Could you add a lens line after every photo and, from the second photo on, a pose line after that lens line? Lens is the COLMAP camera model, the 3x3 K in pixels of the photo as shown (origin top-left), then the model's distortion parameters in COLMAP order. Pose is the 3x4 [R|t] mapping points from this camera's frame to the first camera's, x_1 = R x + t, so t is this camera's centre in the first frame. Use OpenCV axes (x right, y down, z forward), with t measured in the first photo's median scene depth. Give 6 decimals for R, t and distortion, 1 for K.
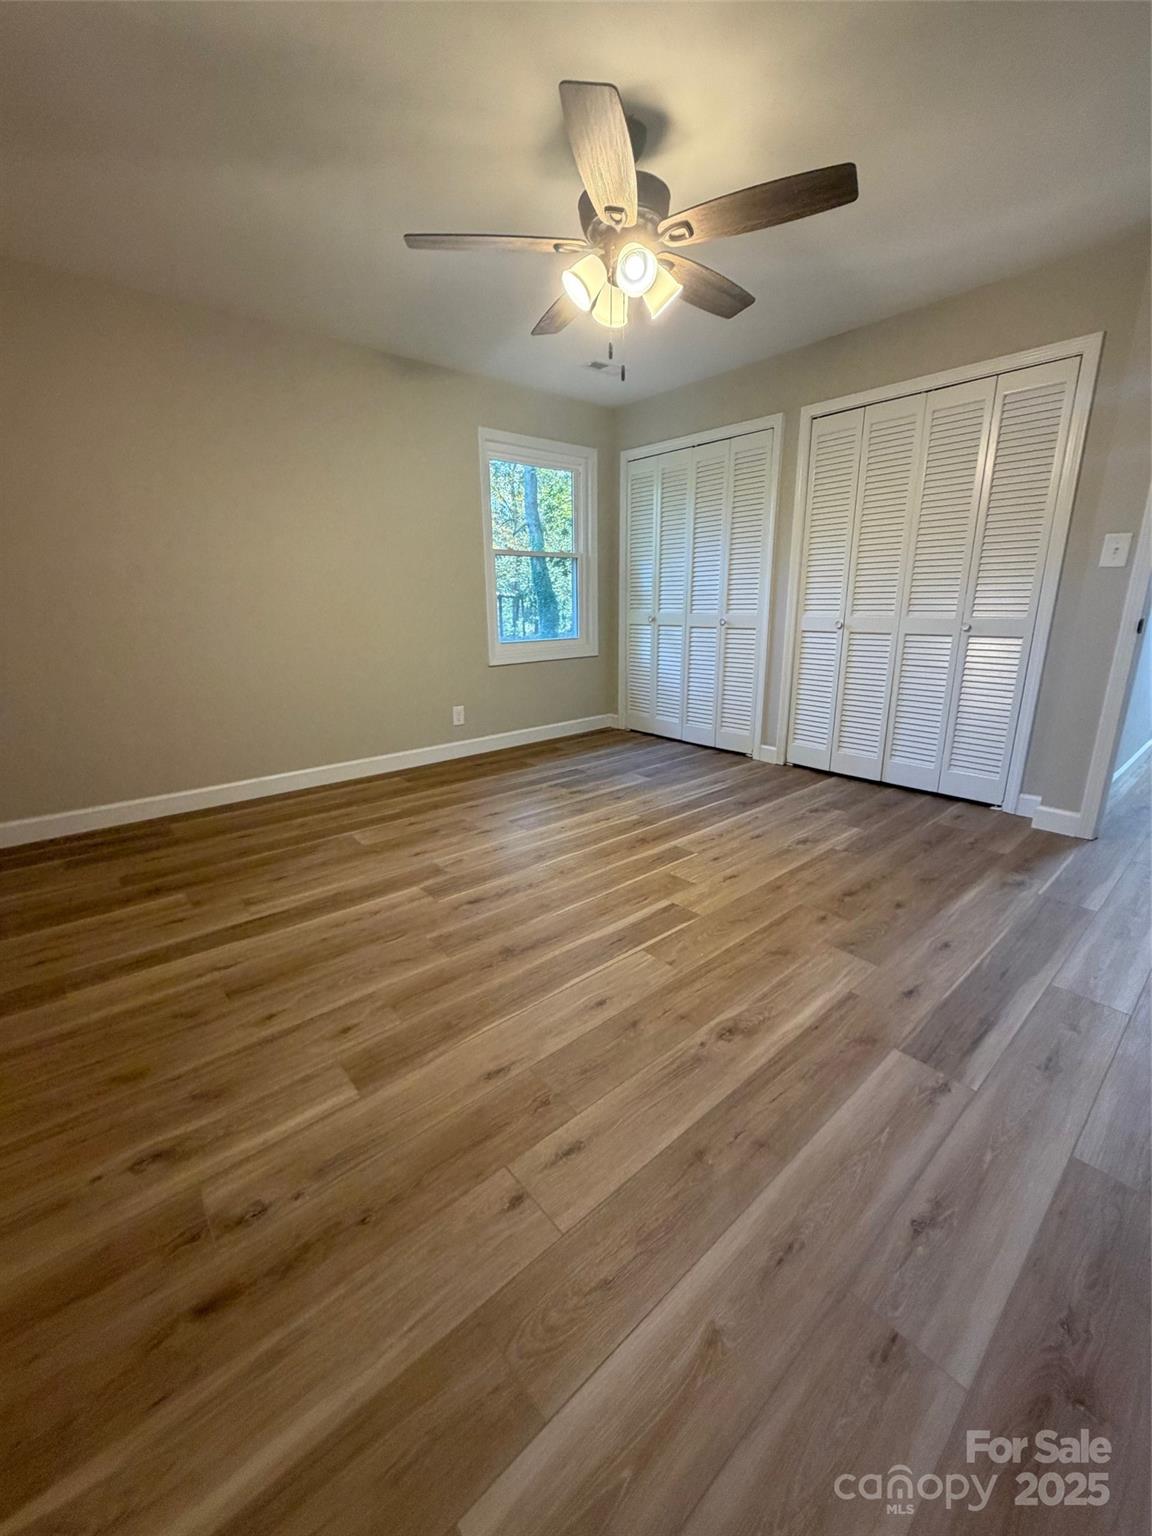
lens RADIAL K [[618.4, 0, 570.7], [0, 618.4, 763.5], [0, 0, 1]] dist [0.000006, 0.000005]
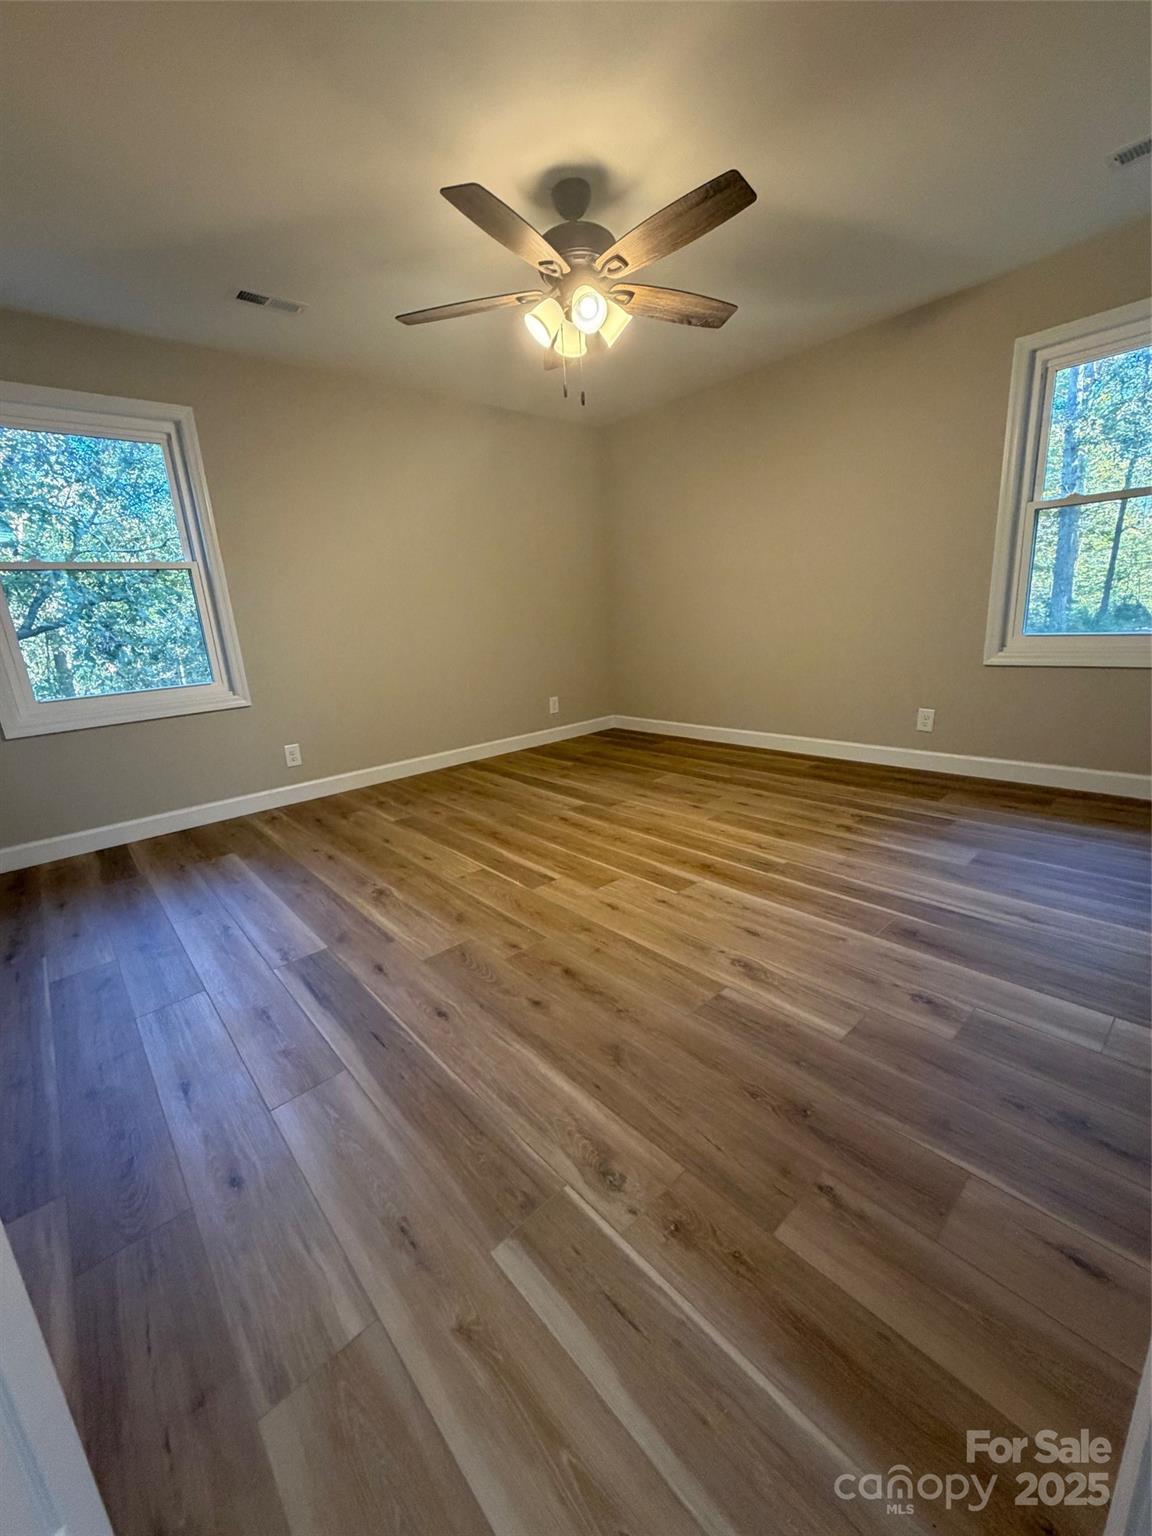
lens RADIAL K [[618.4, 0, 582.8], [0, 618.4, 763.5], [0, 0, 1]] dist [0.000006, 0.000005]
pose [[0.016403, 0.251774, -0.967647, 0.966402], [-0.196890, 0.949642, 0.243751, -0.204436], [0.980288, 0.186522, 0.065149, 0.762709]]
